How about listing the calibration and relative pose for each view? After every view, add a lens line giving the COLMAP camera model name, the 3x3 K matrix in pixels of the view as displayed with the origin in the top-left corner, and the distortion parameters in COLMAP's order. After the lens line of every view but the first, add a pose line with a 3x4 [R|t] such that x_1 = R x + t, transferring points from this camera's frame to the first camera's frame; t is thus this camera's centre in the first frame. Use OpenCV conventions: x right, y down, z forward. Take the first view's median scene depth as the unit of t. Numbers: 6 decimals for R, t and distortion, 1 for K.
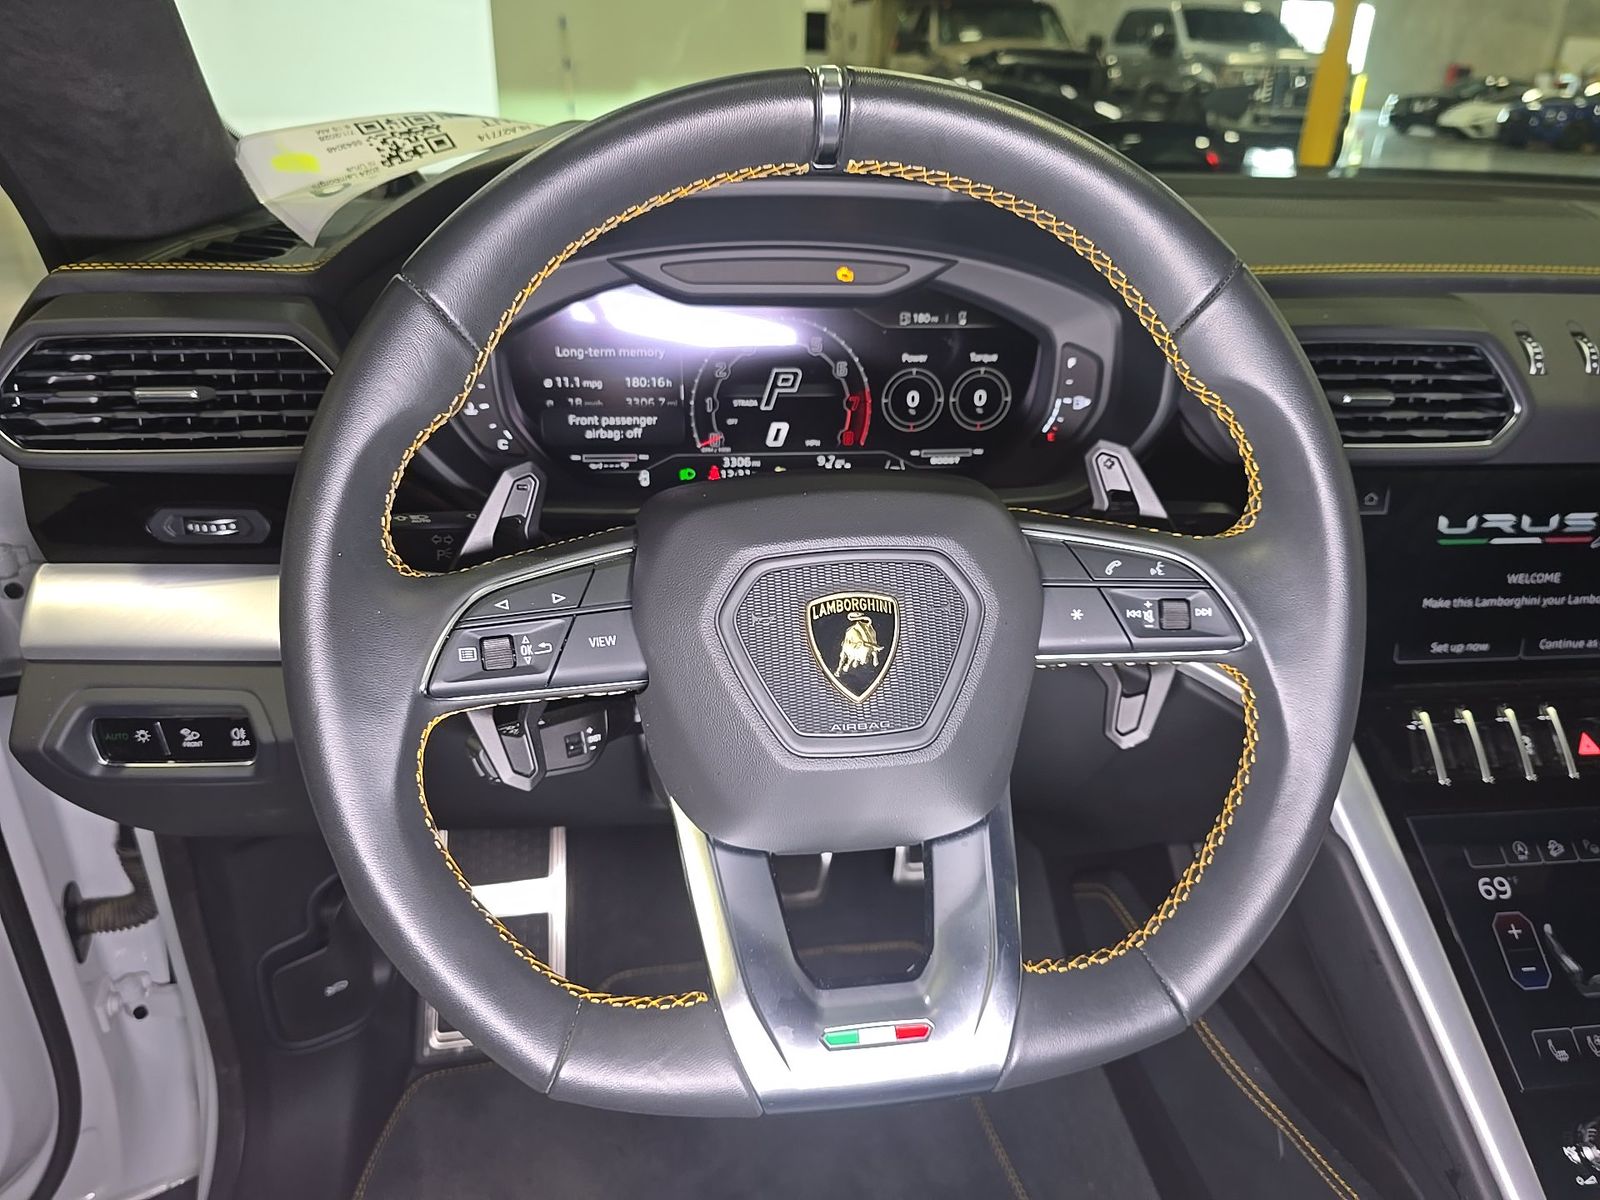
lens RADIAL K [[1078.4, 0, 791.2], [0, 1078.4, 601.7], [0, 0, 1]] dist [0.018118, -0.026902]
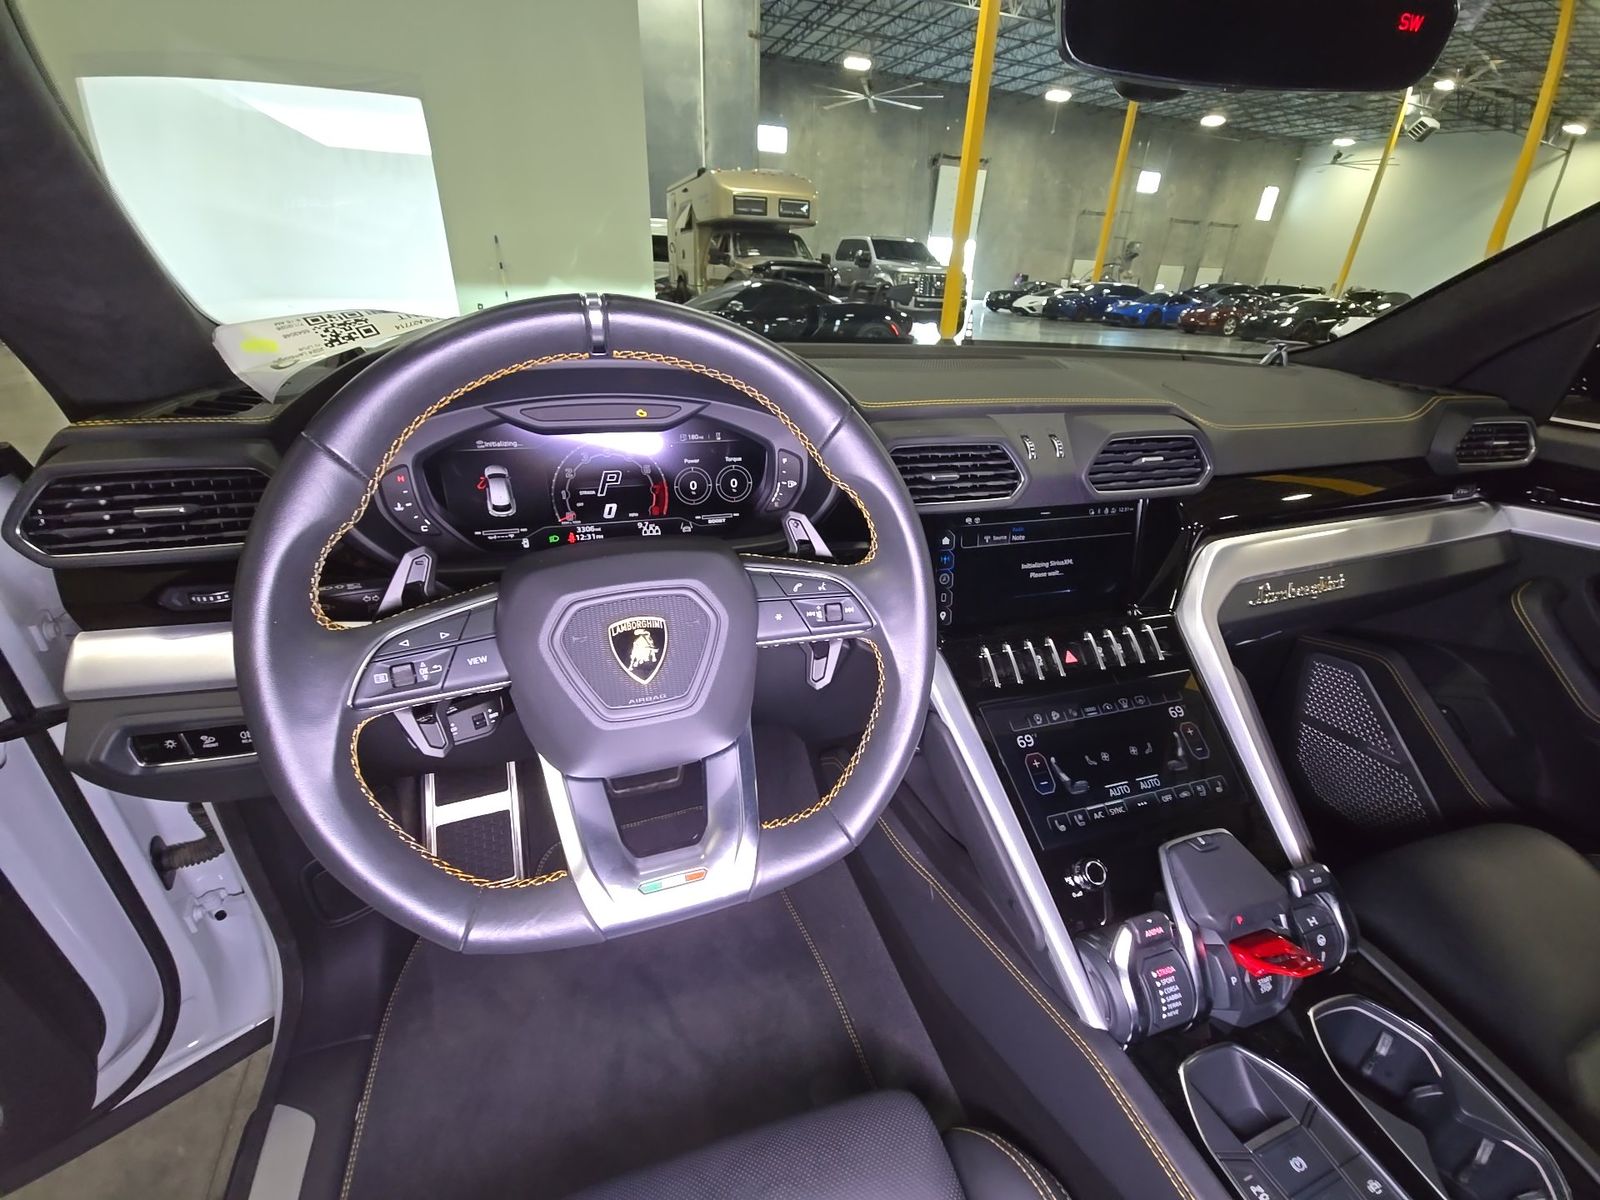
lens RADIAL K [[638.4, 0, 794.0], [0, 638.4, 600.9], [0, 0, 1]] dist [0.002505, -0.007065]
pose [[0.980518, -0.076352, 0.180985, 0.084625], [0.072932, 0.997011, 0.025485, -0.028780], [-0.182390, -0.011789, 0.983156, 0.005744]]
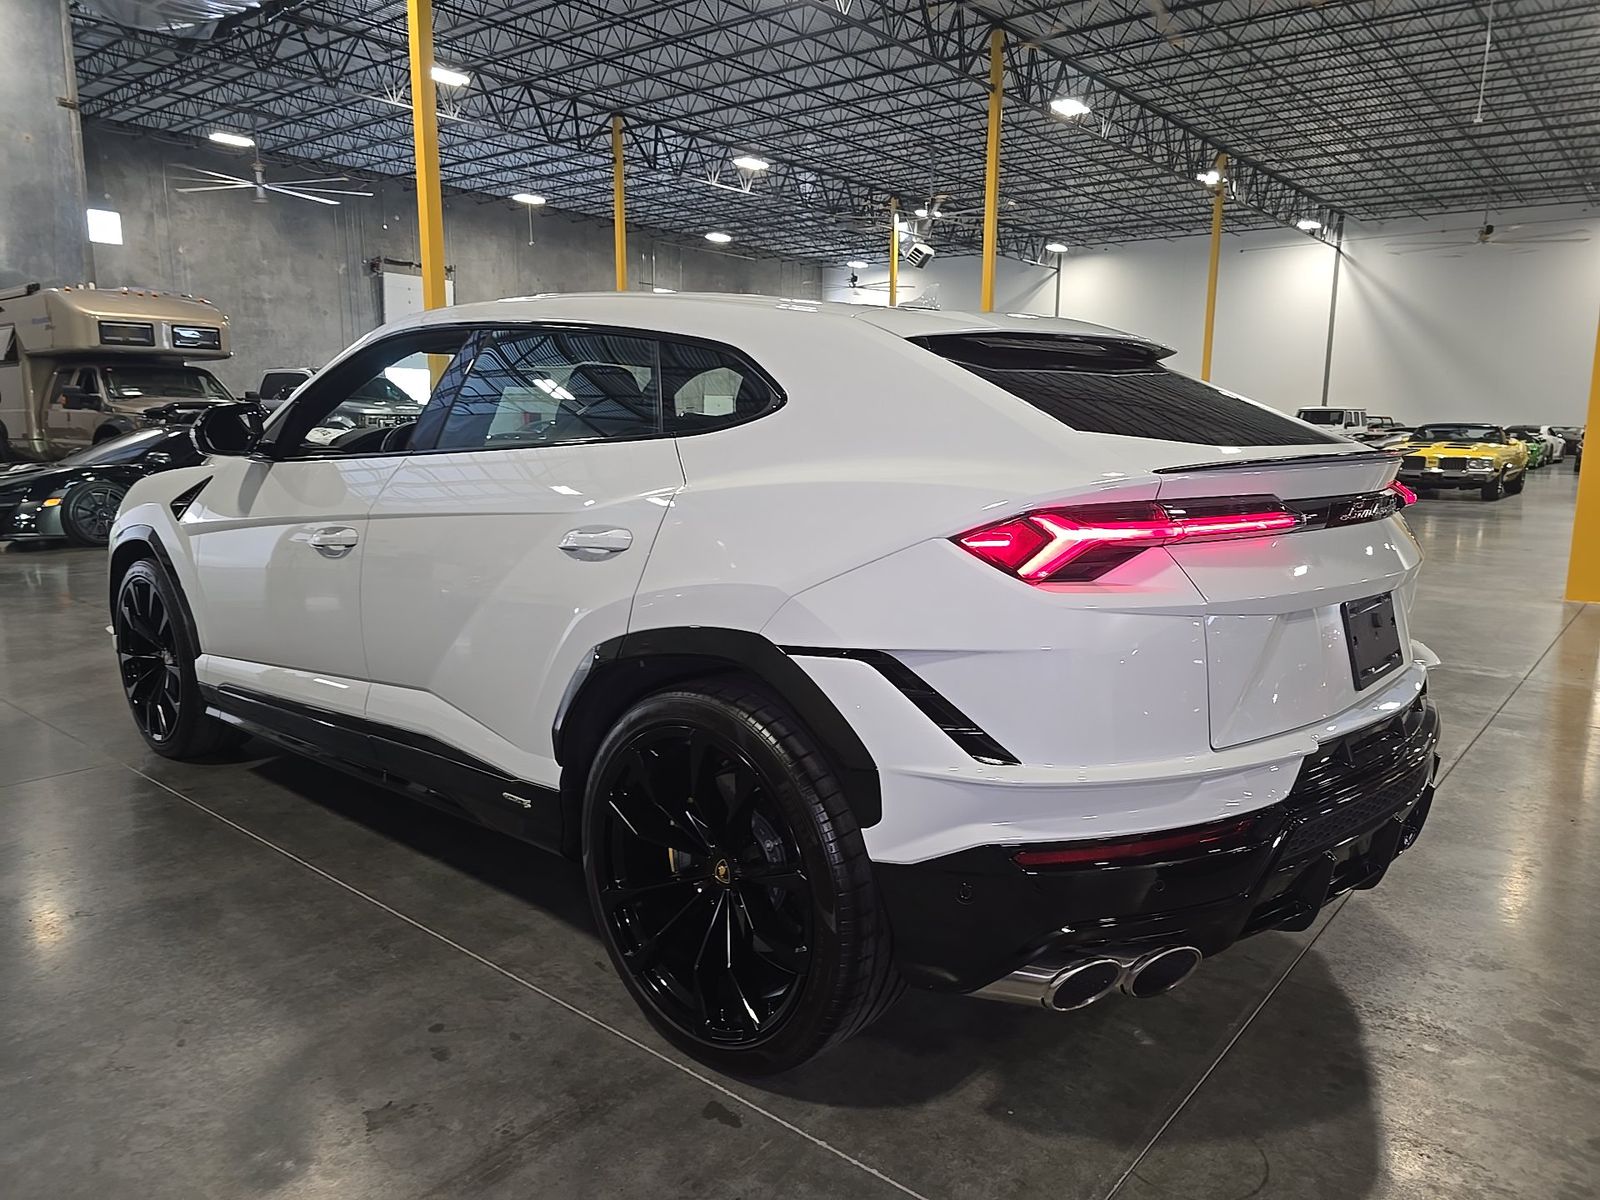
lens RADIAL K [[1078.4, 0, 814.9], [0, 1078.4, 614.5], [0, 0, 1]] dist [0.018118, -0.026902]
pose [[0.729760, -0.136161, 0.670008, -1.706349], [0.313266, 0.937640, -0.150653, 1.643832], [-0.607713, 0.319831, 0.726906, -3.363203]]
